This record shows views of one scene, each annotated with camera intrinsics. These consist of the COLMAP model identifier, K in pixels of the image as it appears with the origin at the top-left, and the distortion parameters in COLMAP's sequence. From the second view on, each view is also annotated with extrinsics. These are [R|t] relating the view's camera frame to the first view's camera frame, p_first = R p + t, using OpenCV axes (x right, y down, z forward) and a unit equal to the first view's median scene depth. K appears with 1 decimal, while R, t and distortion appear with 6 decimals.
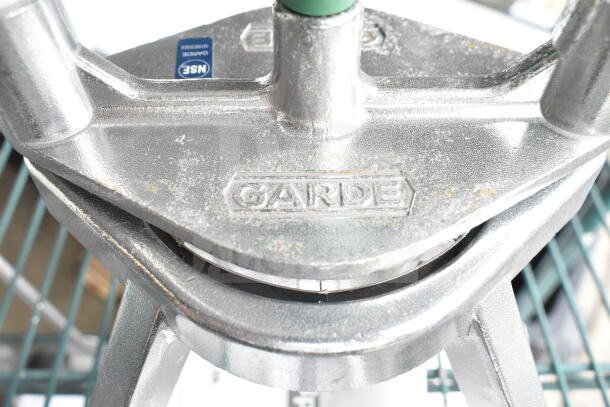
lens RADIAL K [[520.7, 0, 307.1], [0, 520.7, 203.8], [0, 0, 1]] dist [-0.010941, -0.024027]
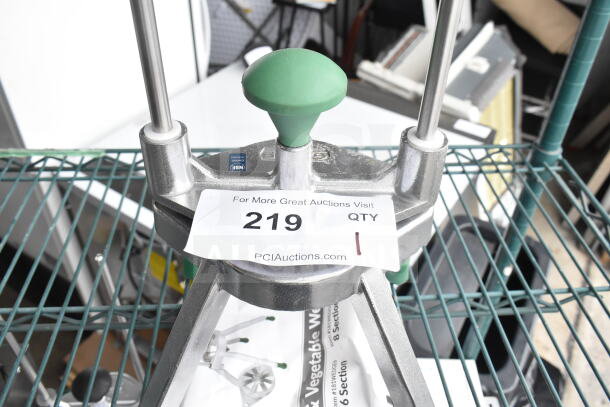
lens RADIAL K [[520.7, 0, 308.6], [0, 520.7, 197.3], [0, 0, 1]] dist [-0.010941, -0.024027]
pose [[0.999349, 0.035896, -0.003538, 0.082911], [-0.035793, 0.974746, -0.220430, 0.309365], [-0.004464, 0.220413, 0.975396, -1.018343]]
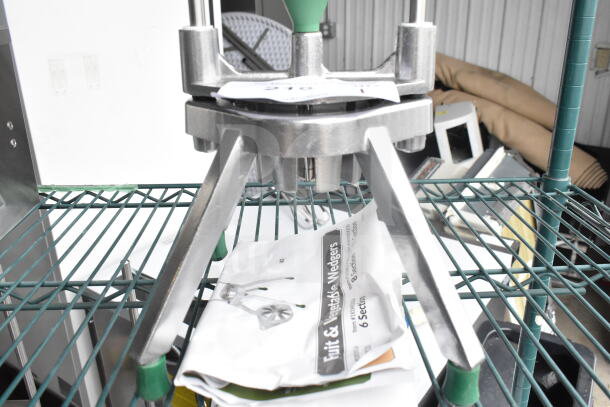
lens RADIAL K [[520.7, 0, 307.8], [0, 520.7, 201.4], [0, 0, 1]] dist [-0.010941, -0.024027]
pose [[0.998161, 0.007352, -0.060164, 0.162465], [-0.036079, 0.869677, -0.492300, 1.427356], [0.048704, 0.493566, 0.868344, -0.783037]]
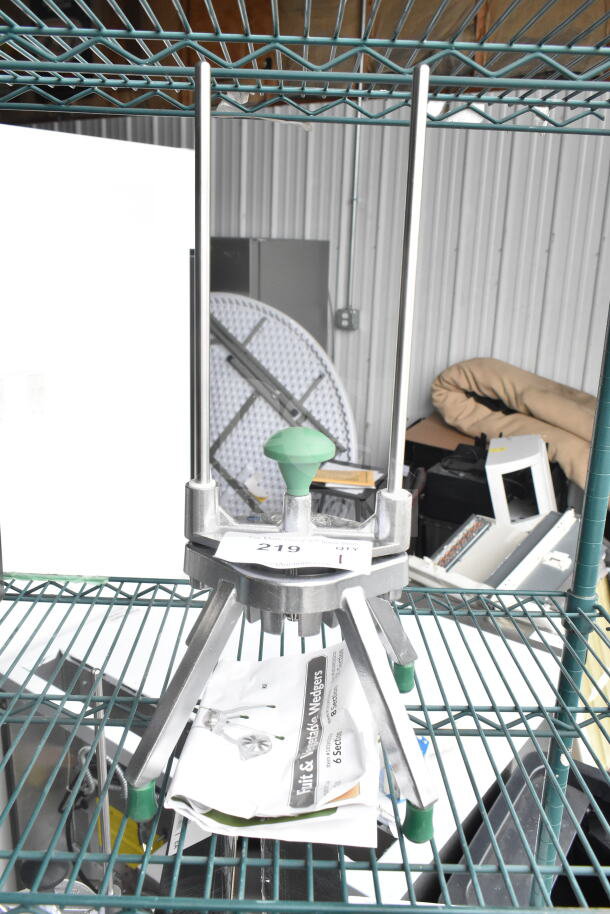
lens RADIAL K [[766.6, 0, 300.6], [0, 766.6, 476.3], [0, 0, 1]] dist [-0.006688, 0.001658]
pose [[0.995535, 0.055842, -0.076108, 0.312111], [-0.089438, 0.815875, -0.571269, 1.766412], [0.030193, 0.575525, 0.817227, -2.335172]]
